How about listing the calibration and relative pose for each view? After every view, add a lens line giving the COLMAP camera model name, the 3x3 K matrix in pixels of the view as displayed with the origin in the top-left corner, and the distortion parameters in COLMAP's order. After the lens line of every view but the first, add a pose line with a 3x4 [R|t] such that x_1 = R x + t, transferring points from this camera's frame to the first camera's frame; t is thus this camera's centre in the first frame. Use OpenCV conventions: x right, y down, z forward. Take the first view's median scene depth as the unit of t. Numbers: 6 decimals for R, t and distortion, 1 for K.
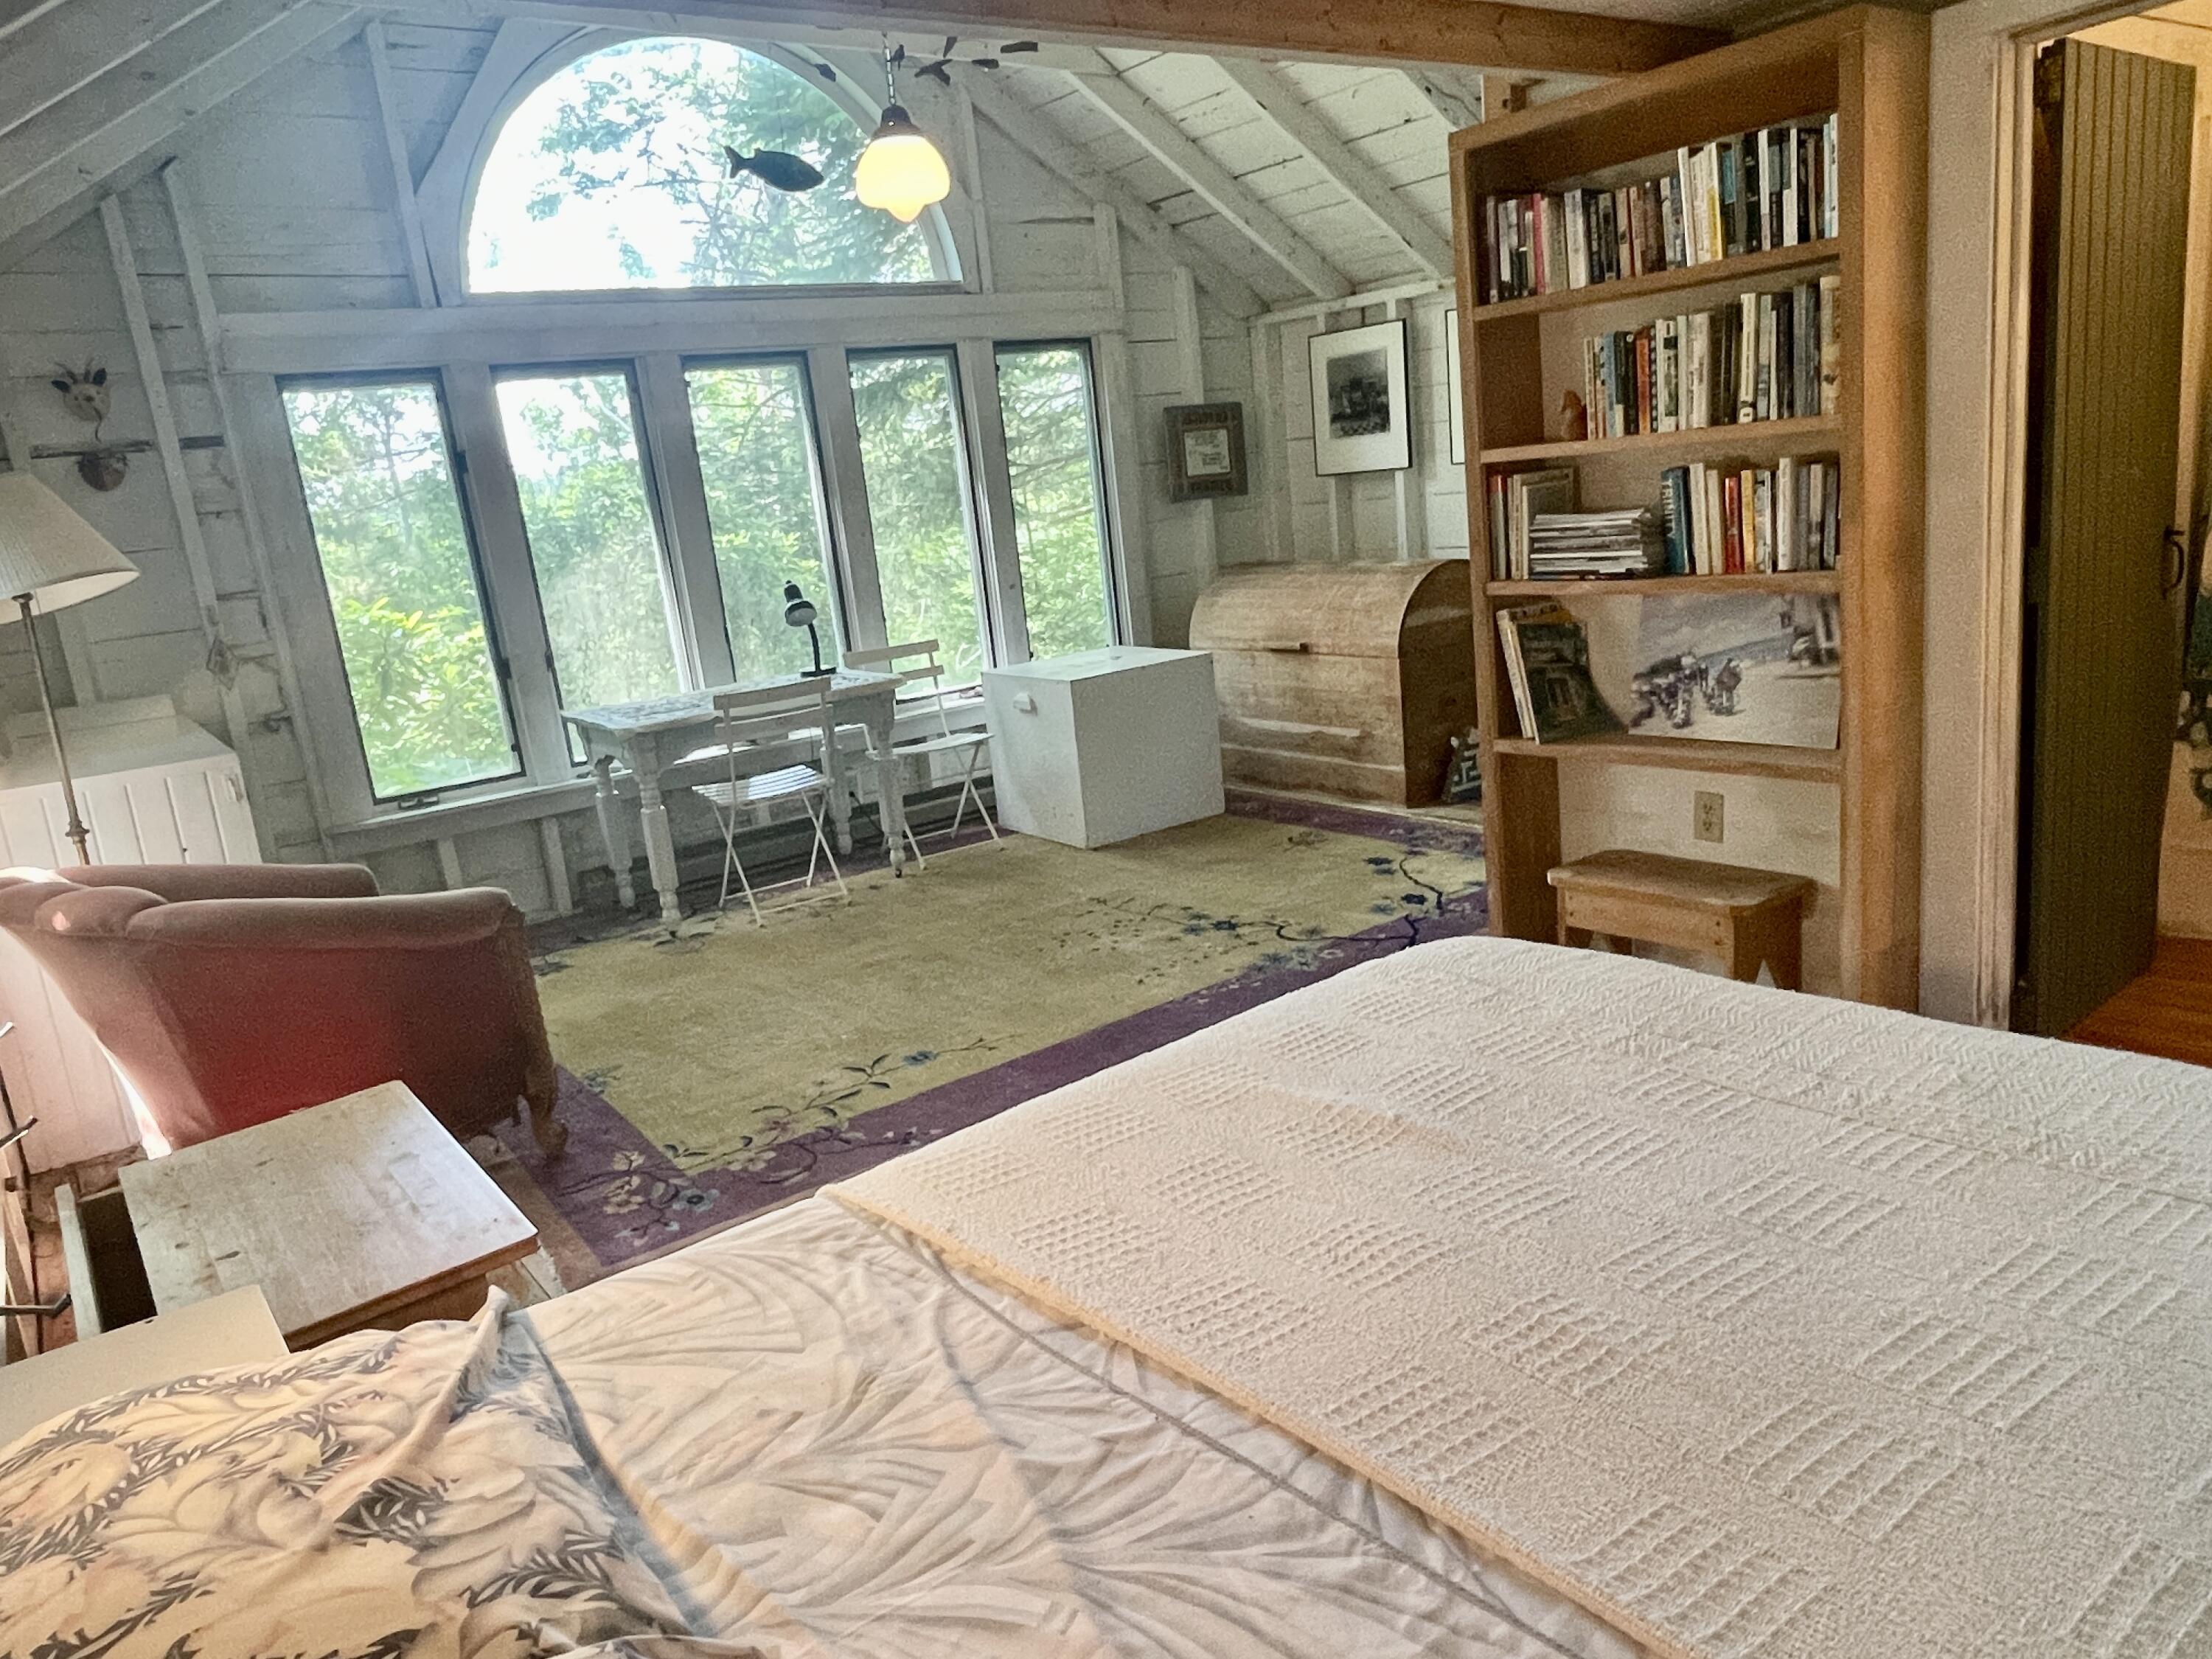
lens RADIAL K [[1547.9, 0, 1104.4], [0, 1547.9, 834.4], [0, 0, 1]] dist [0.000121, -0.005033]
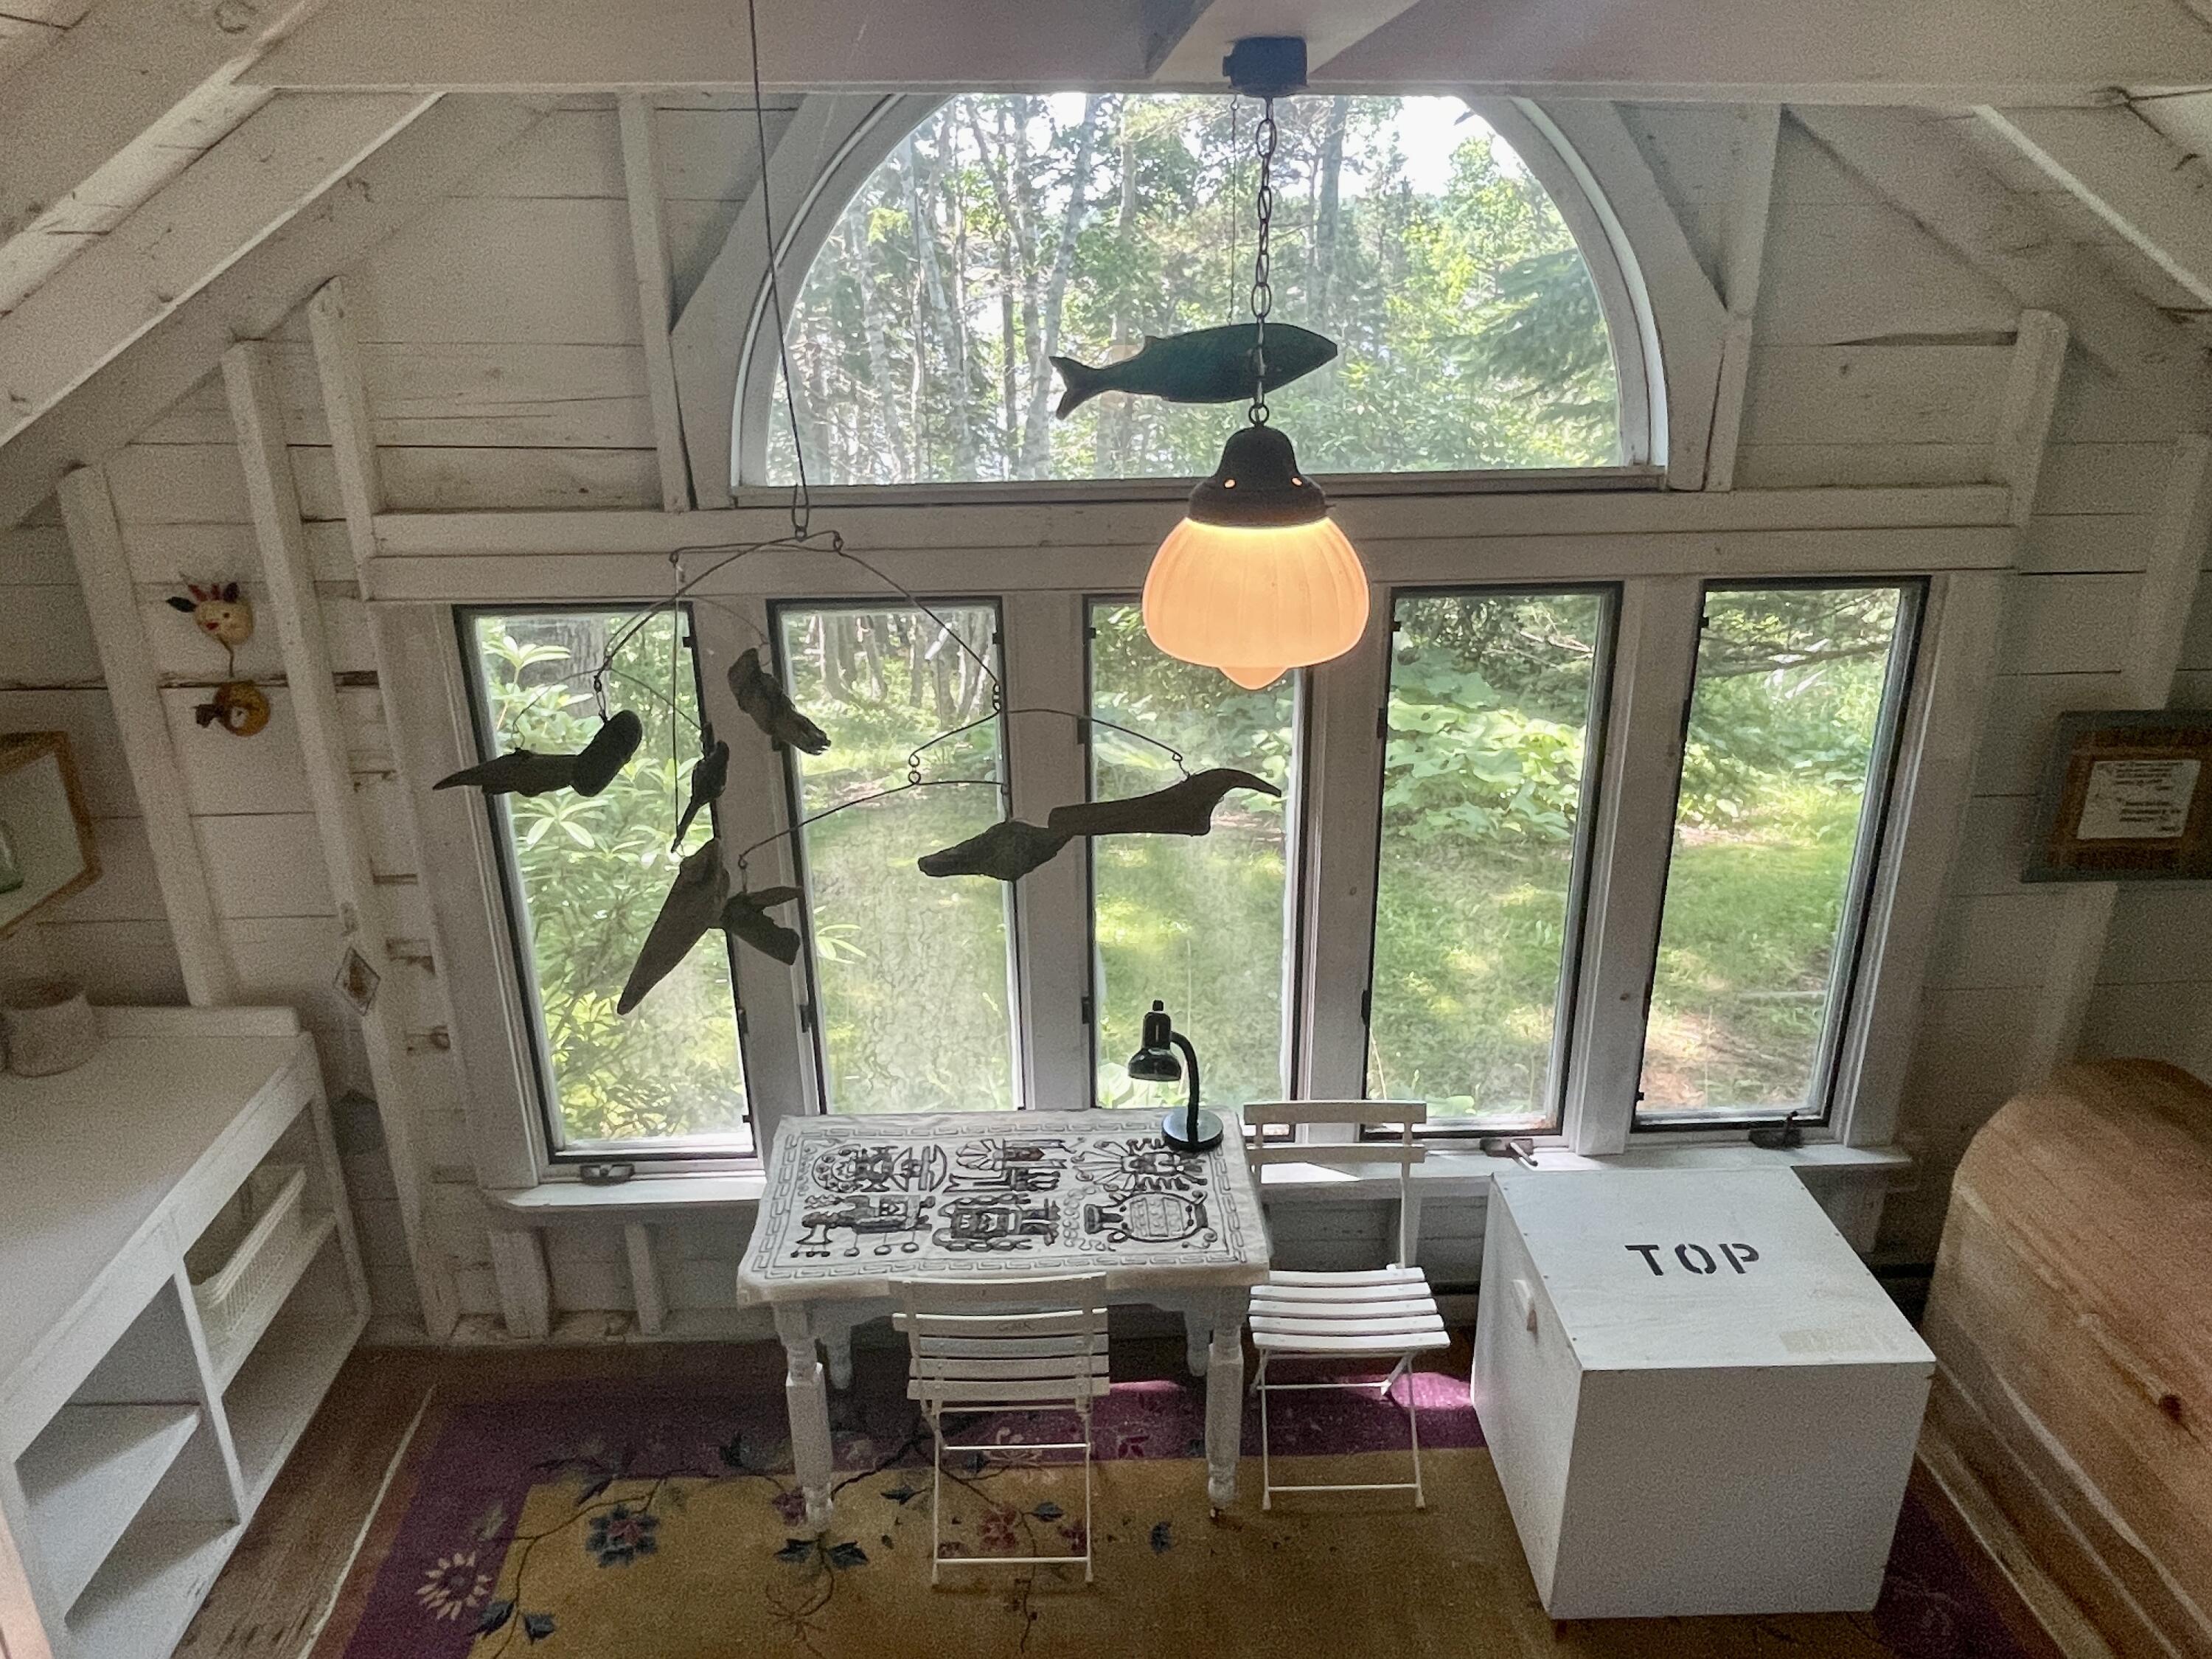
lens RADIAL K [[1547.9, 0, 1104.9], [0, 1547.9, 828.6], [0, 0, 1]] dist [0.000121, -0.005033]
pose [[0.823171, 0.292587, -0.486602, 0.047011], [-0.202772, 0.951979, 0.229388, -0.361422], [0.530352, -0.090157, 0.842970, 0.499848]]
